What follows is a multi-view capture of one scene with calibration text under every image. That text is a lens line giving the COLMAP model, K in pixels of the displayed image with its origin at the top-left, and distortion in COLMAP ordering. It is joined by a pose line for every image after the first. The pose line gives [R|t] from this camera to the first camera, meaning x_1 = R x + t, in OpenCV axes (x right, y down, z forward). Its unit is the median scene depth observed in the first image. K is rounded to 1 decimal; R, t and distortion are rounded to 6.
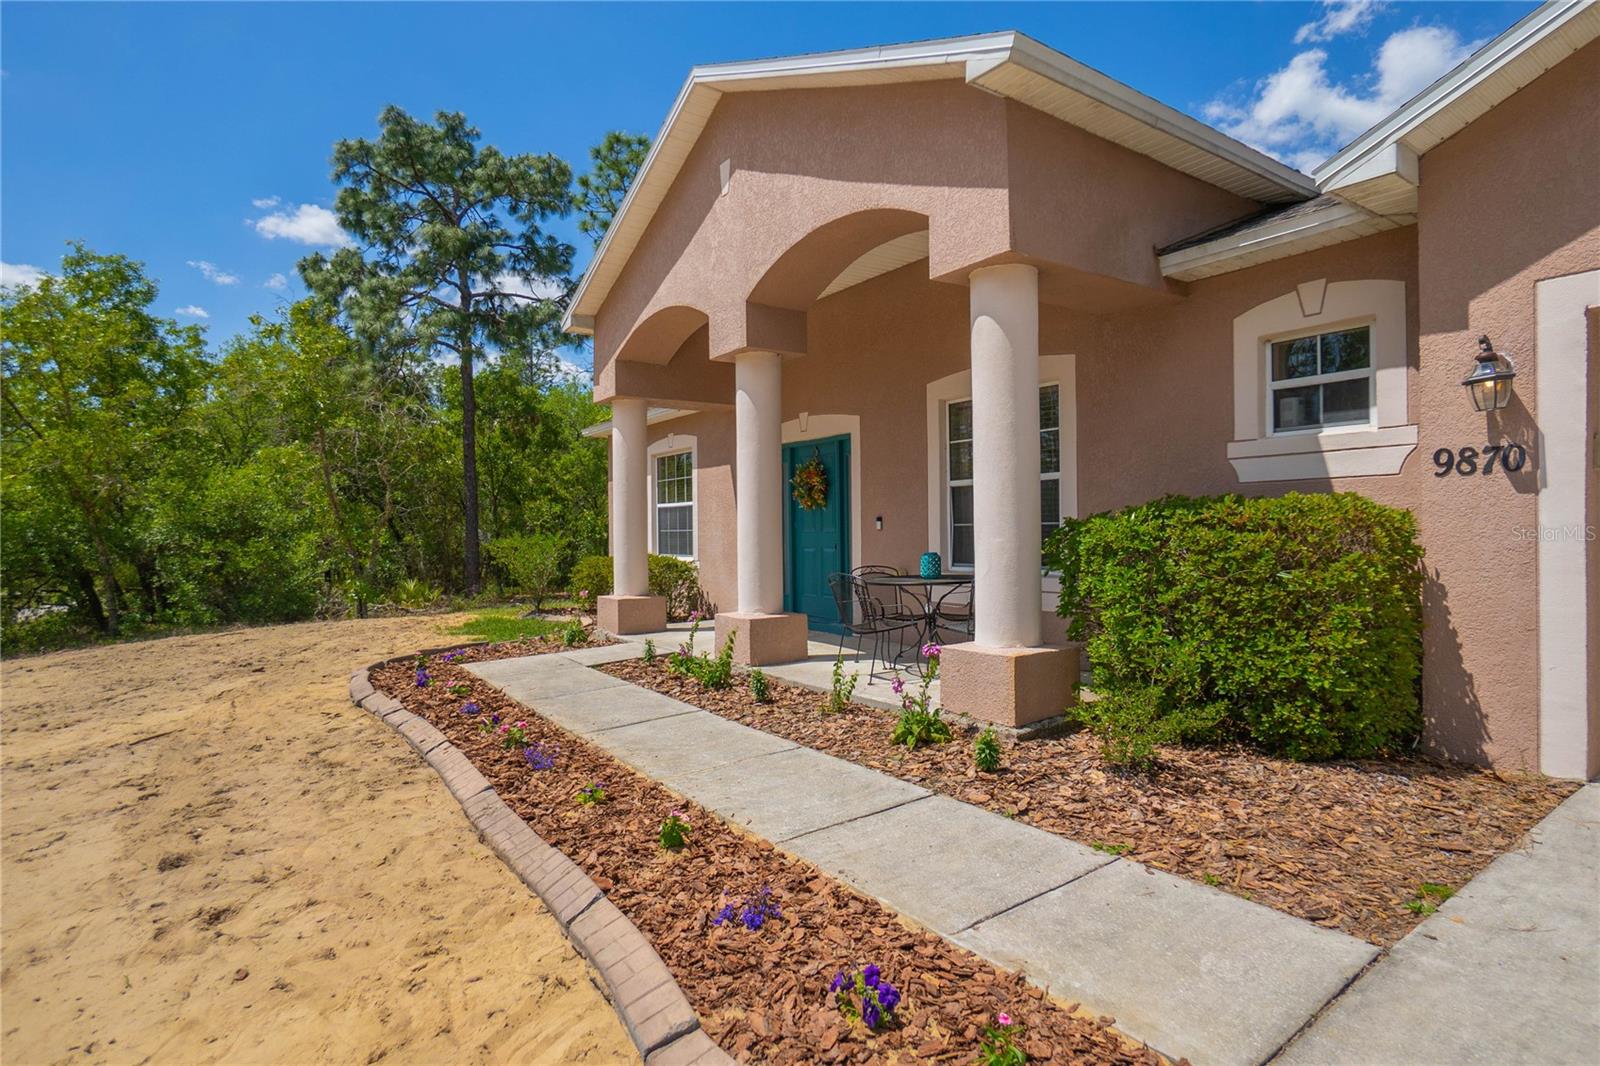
lens RADIAL K [[819.7, 0, 800.0], [0, 819.7, 533.0], [0, 0, 1]] dist [-0.000320, -0.000064]
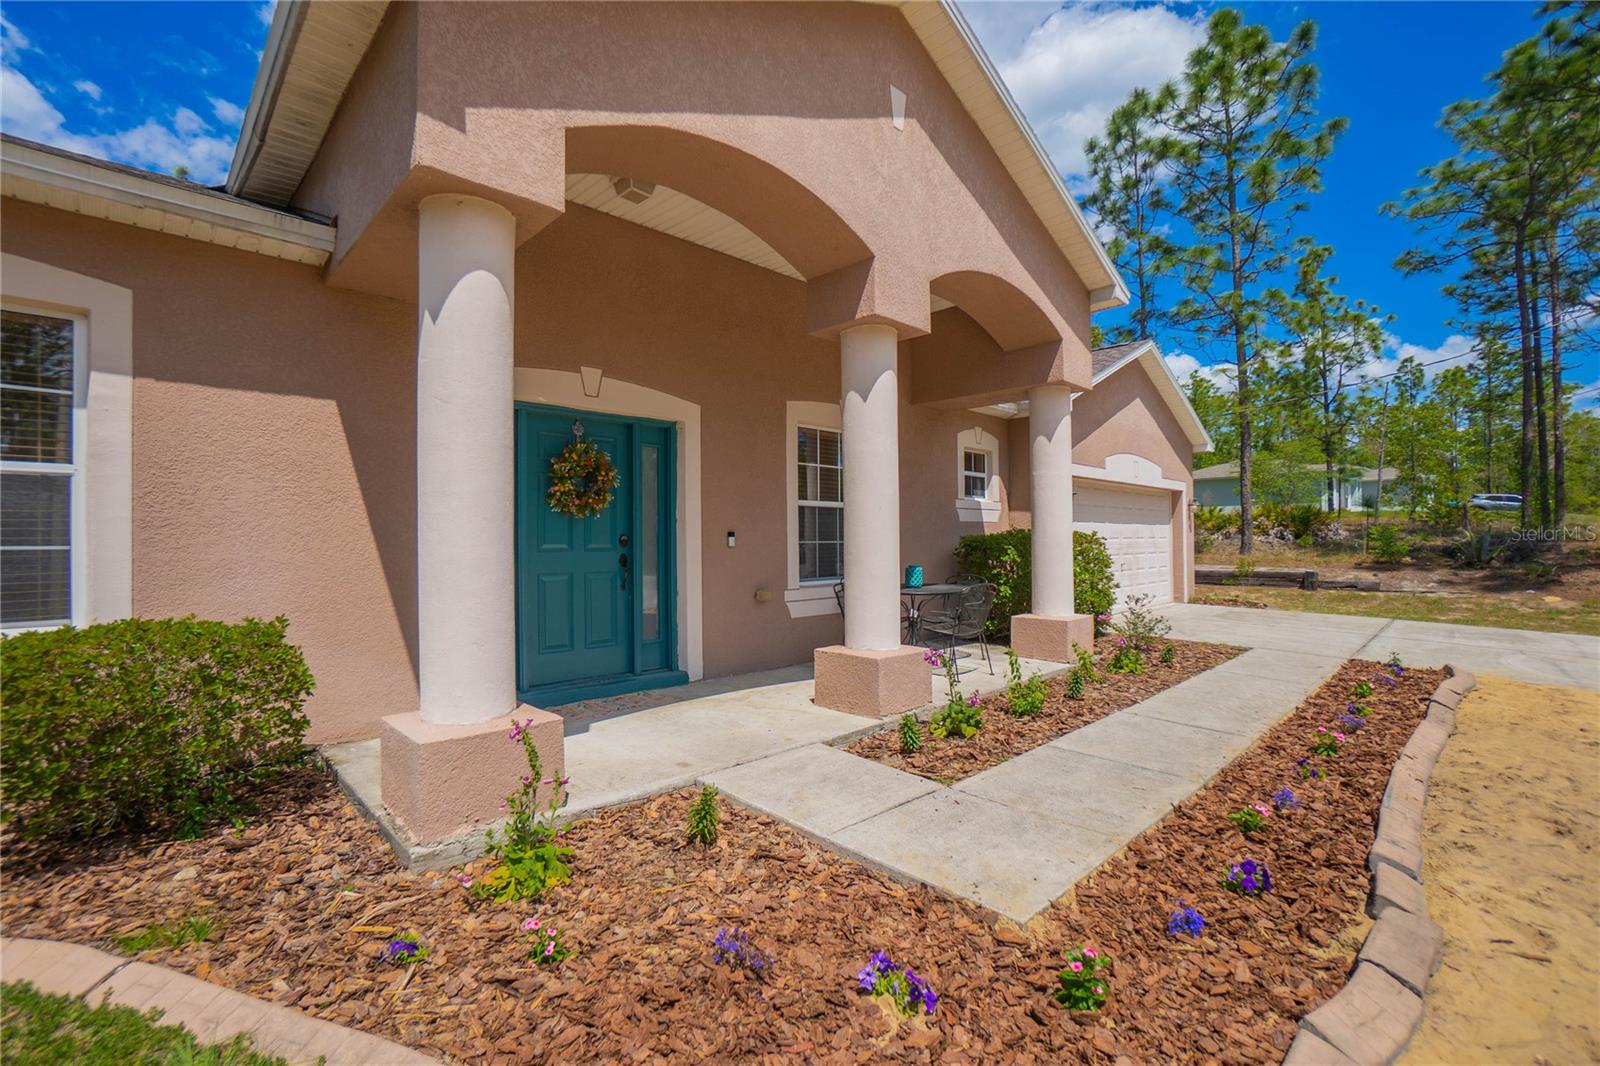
lens RADIAL K [[703.4, 0, 800.0], [0, 703.4, 533.0], [0, 0, 1]] dist [-0.025141, -0.000074]
pose [[-0.155583, 0.025844, 0.987485, -0.729182], [0.012190, 0.999632, -0.024241, 0.000741], [-0.987748, 0.008266, -0.155841, 1.182082]]
